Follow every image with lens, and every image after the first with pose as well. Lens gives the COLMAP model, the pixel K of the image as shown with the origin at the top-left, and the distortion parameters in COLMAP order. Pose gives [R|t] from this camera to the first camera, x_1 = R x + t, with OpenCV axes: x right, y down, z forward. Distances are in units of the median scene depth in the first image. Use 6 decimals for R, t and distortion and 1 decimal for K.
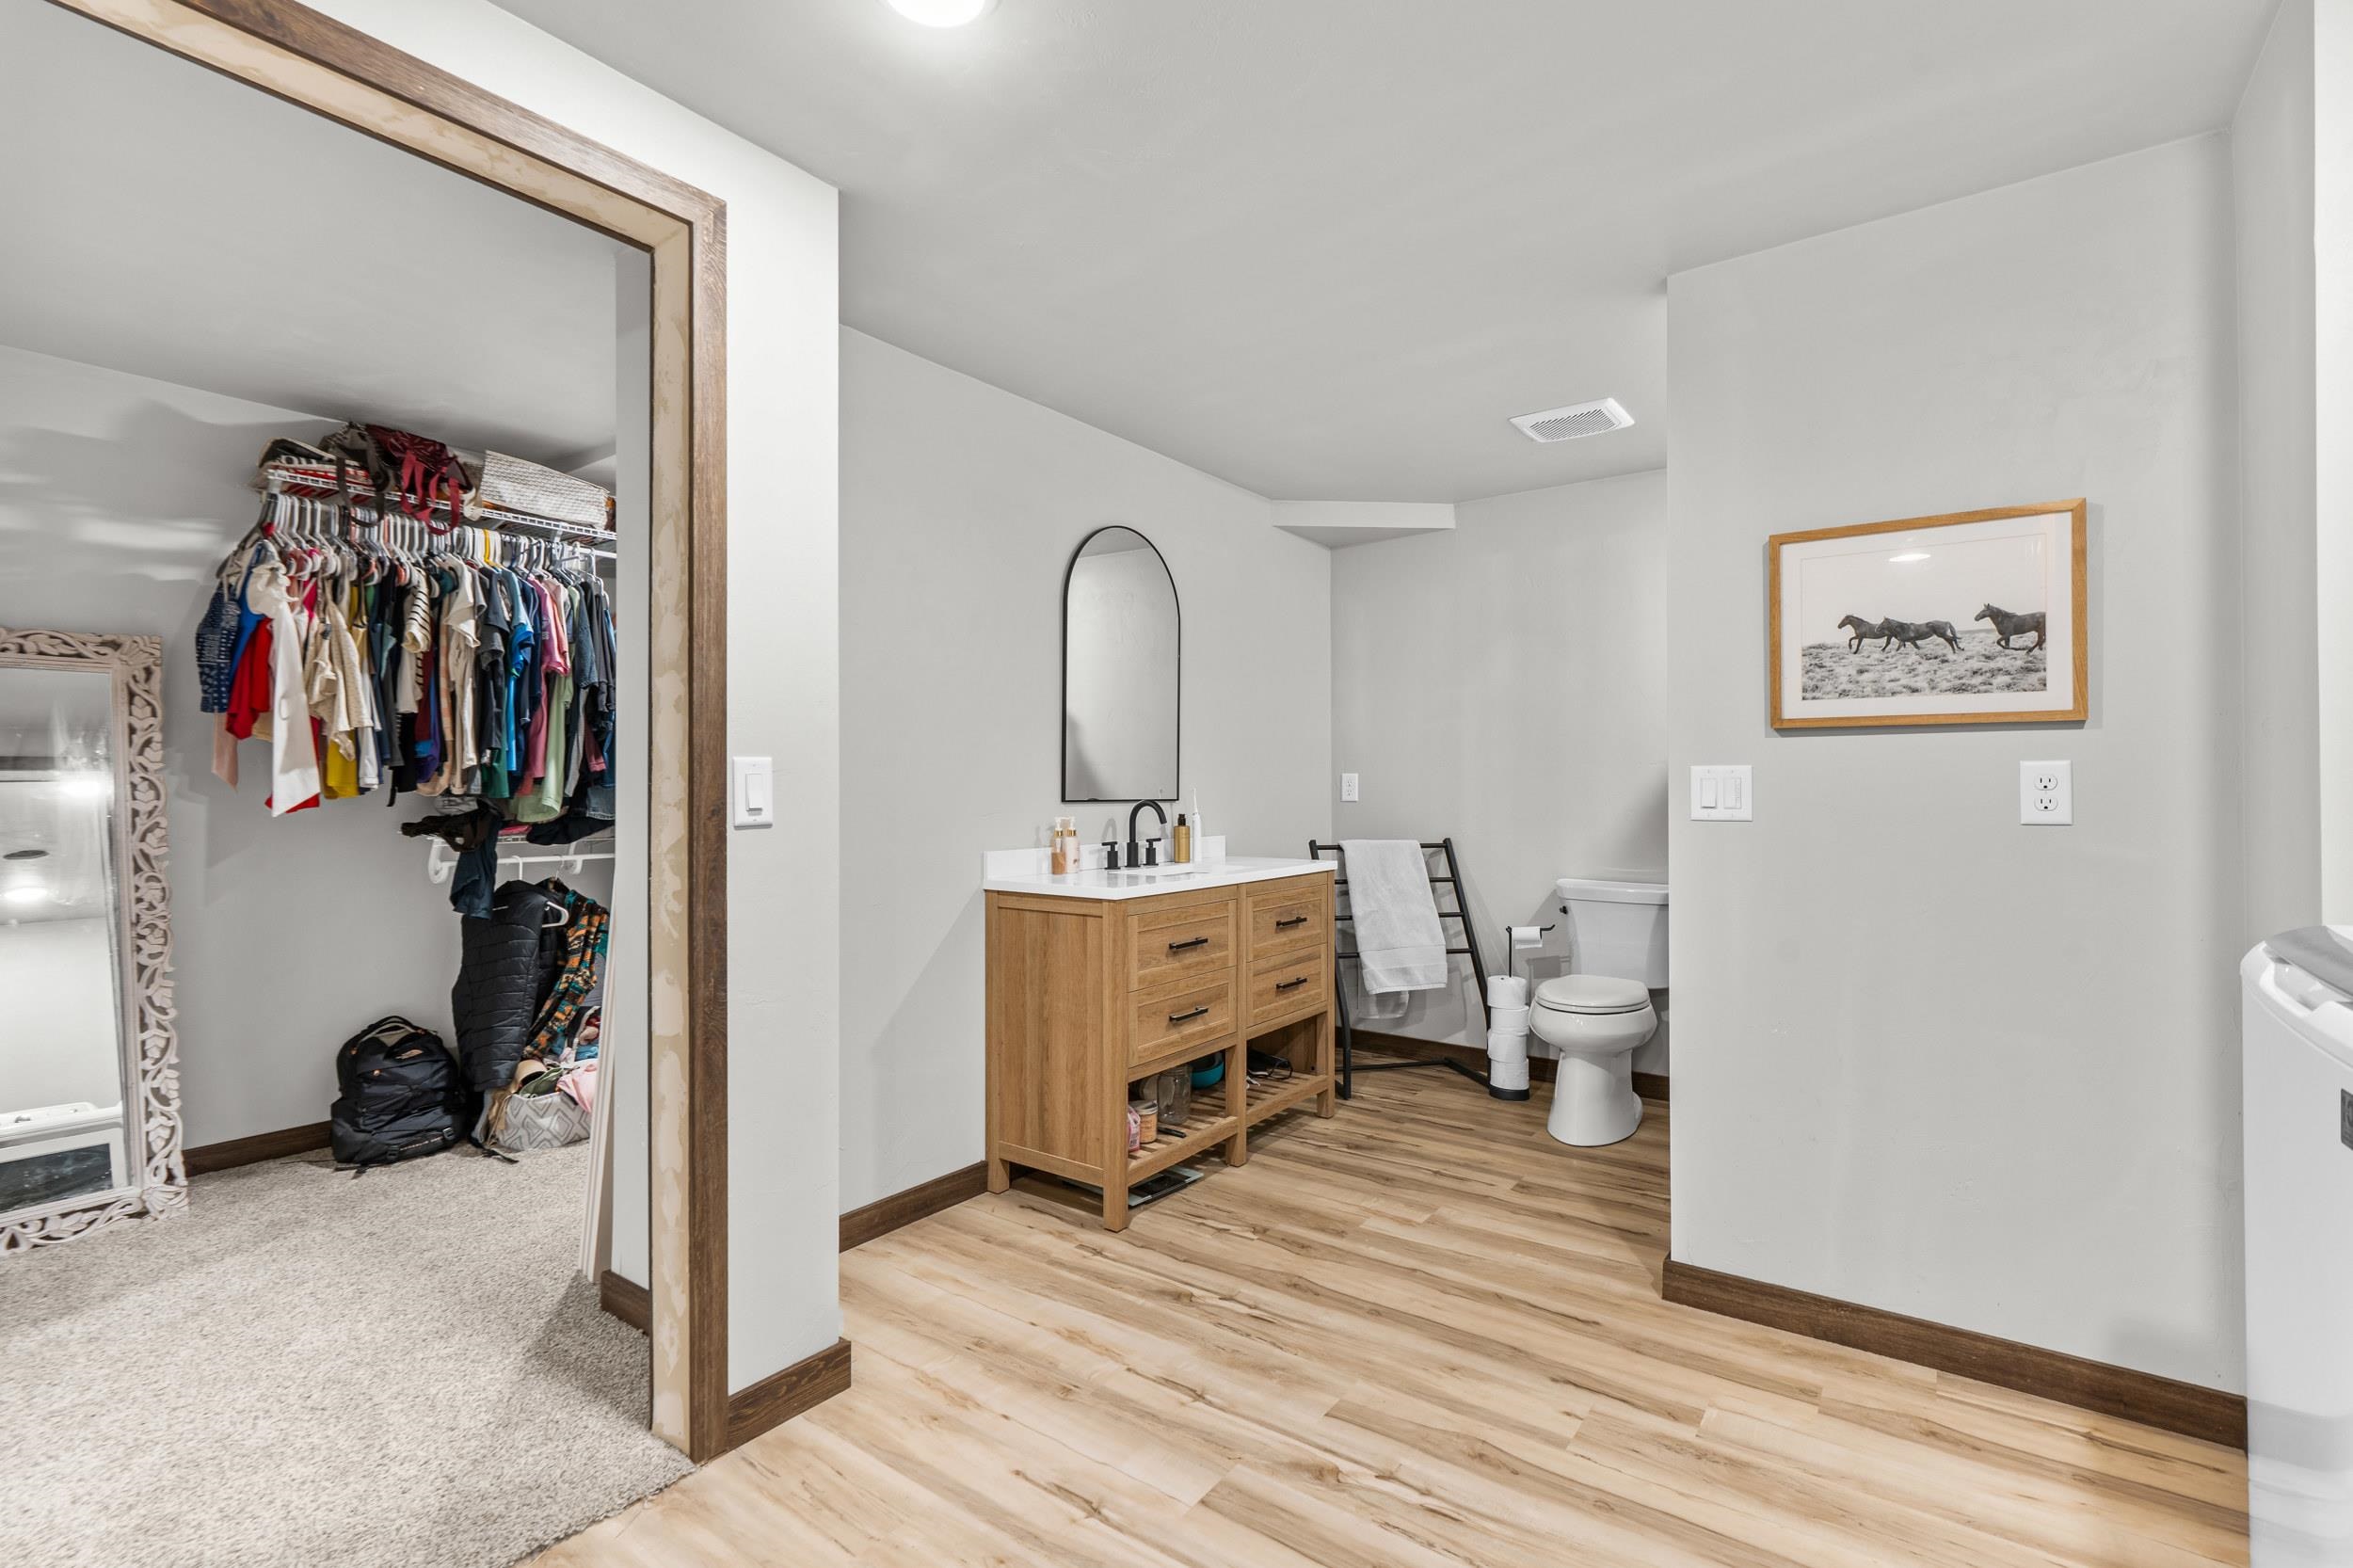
lens RADIAL K [[1067.5, 0, 1159.5], [0, 1067.5, 779.0], [0, 0, 1]] dist [-0.006295, 0.001401]
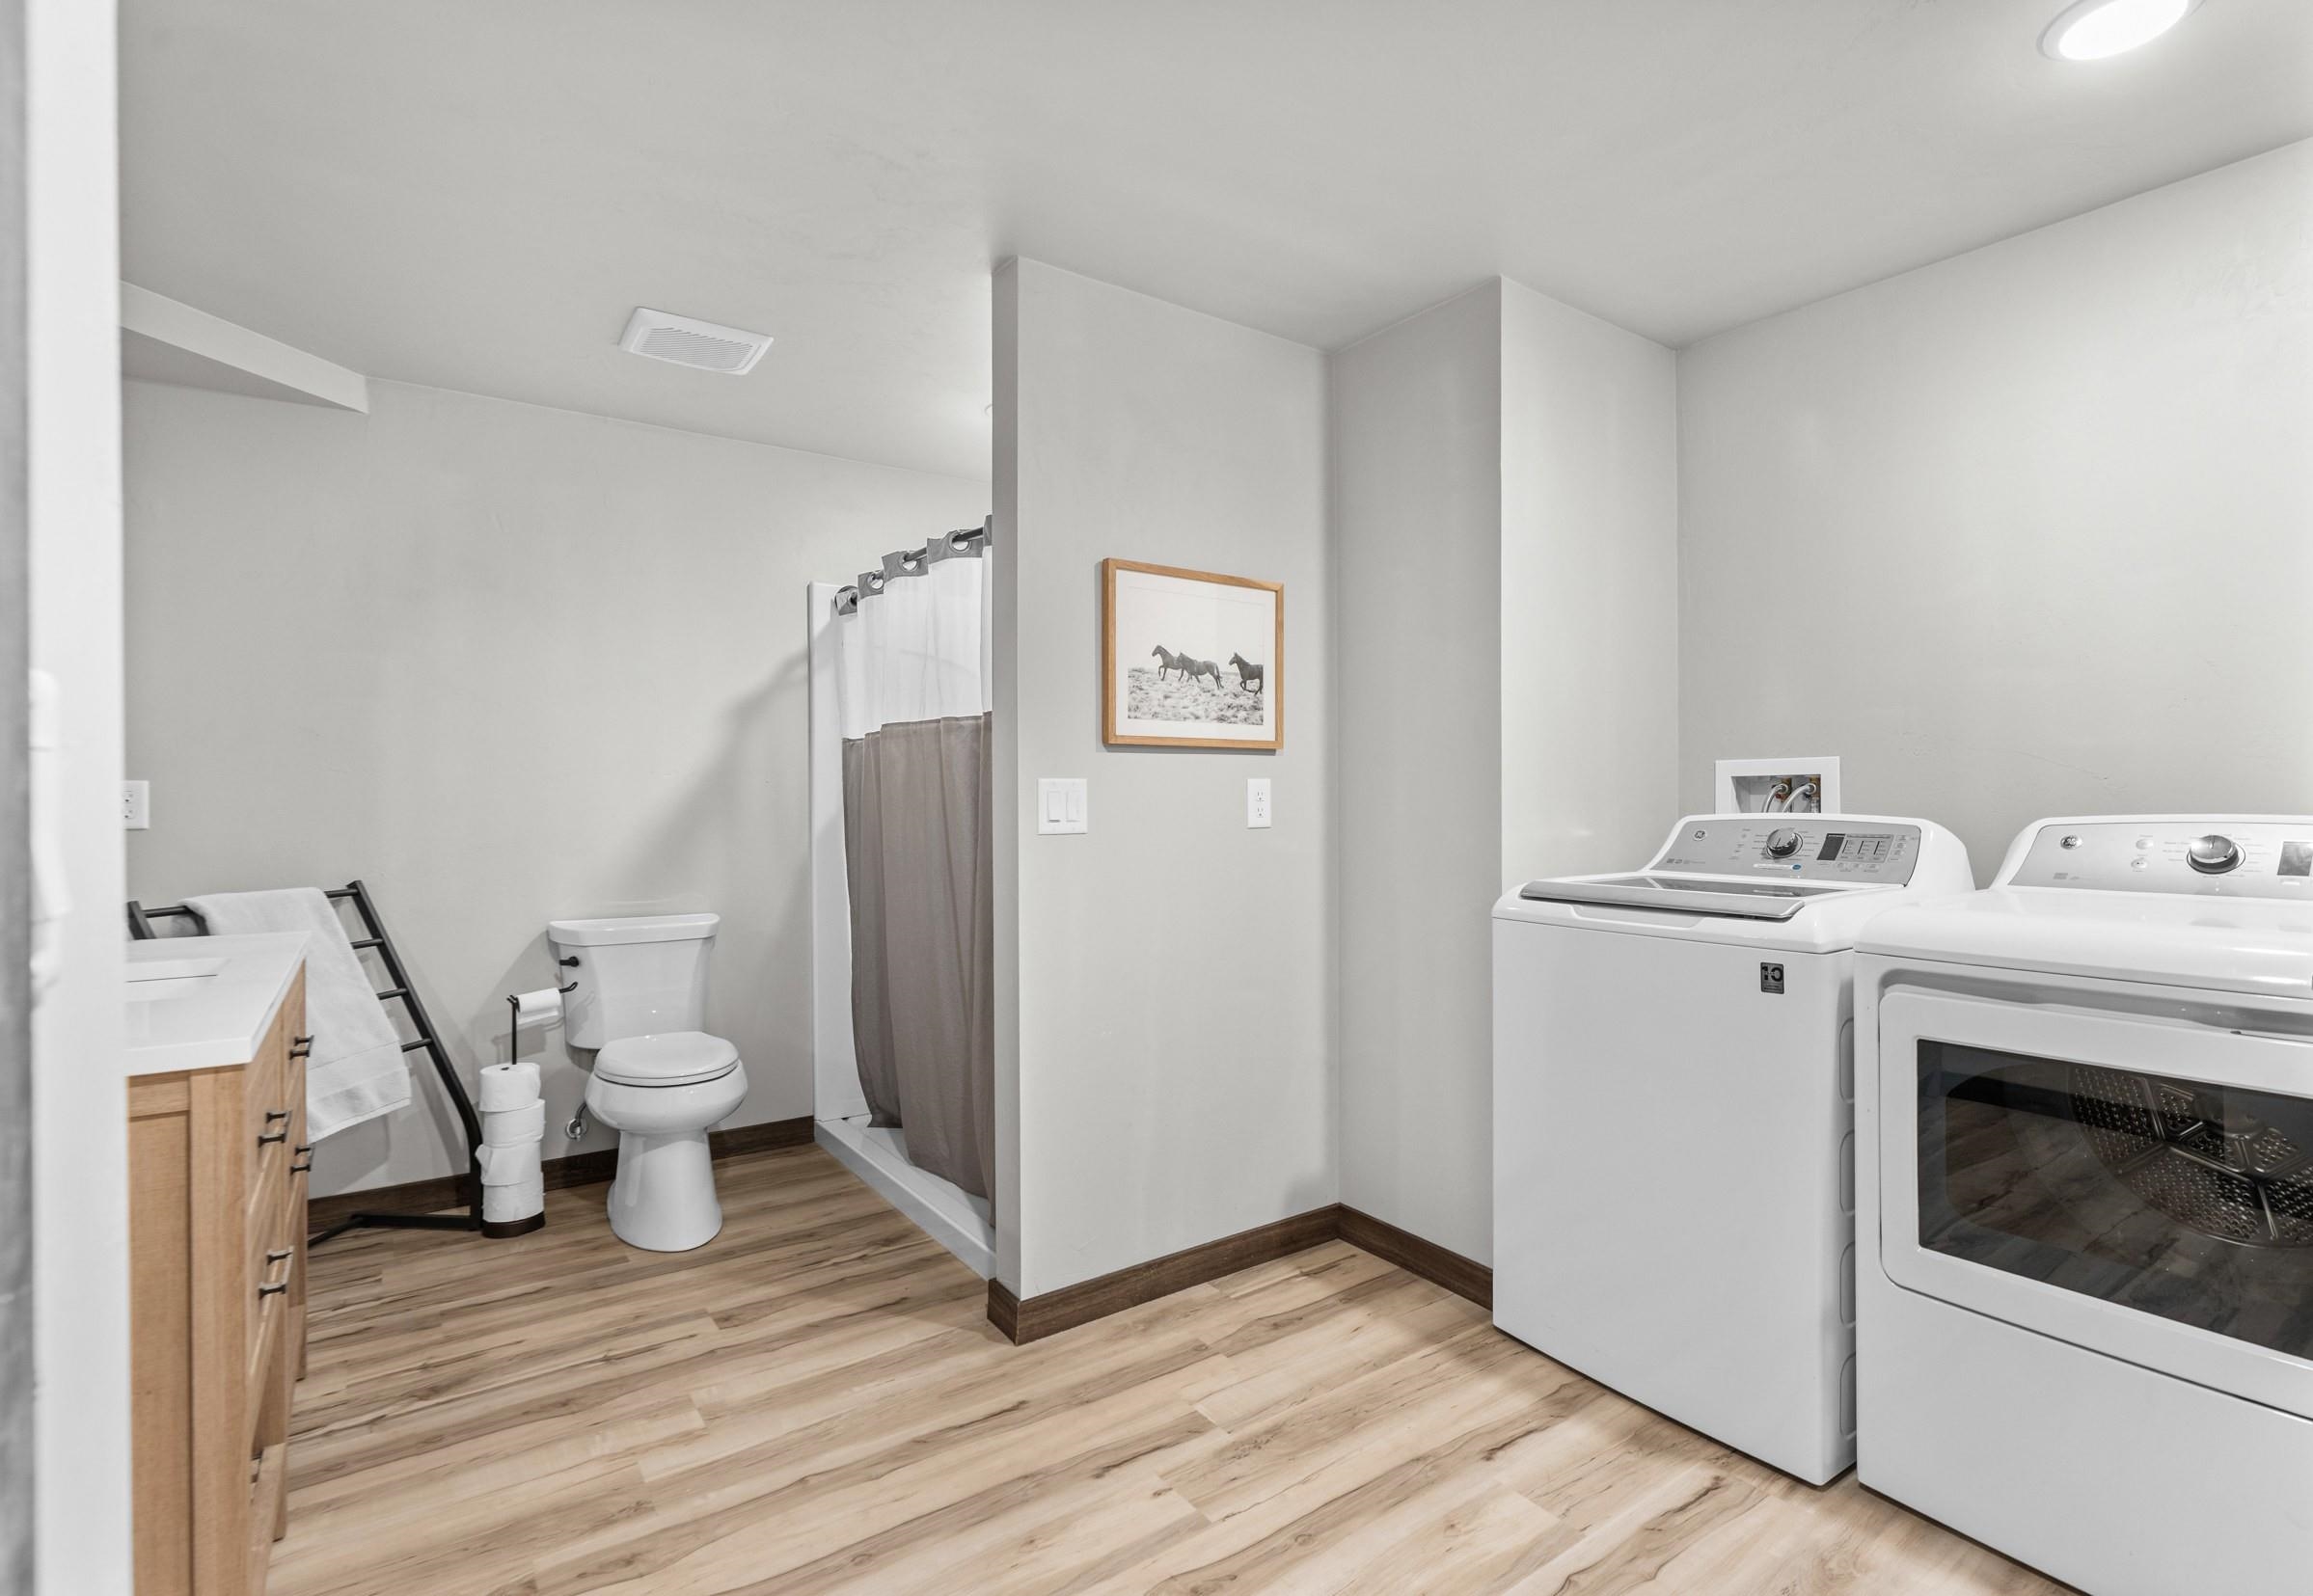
lens RADIAL K [[1101.6, 0, 1156.5], [0, 1101.6, 798.0], [0, 0, 1]] dist [-0.012940, 0.000910]
pose [[0.298202, -0.001399, 0.954502, -0.430913], [-0.002019, 0.999996, 0.002097, 0.003435], [-0.954501, -0.002552, 0.298198, 0.621059]]
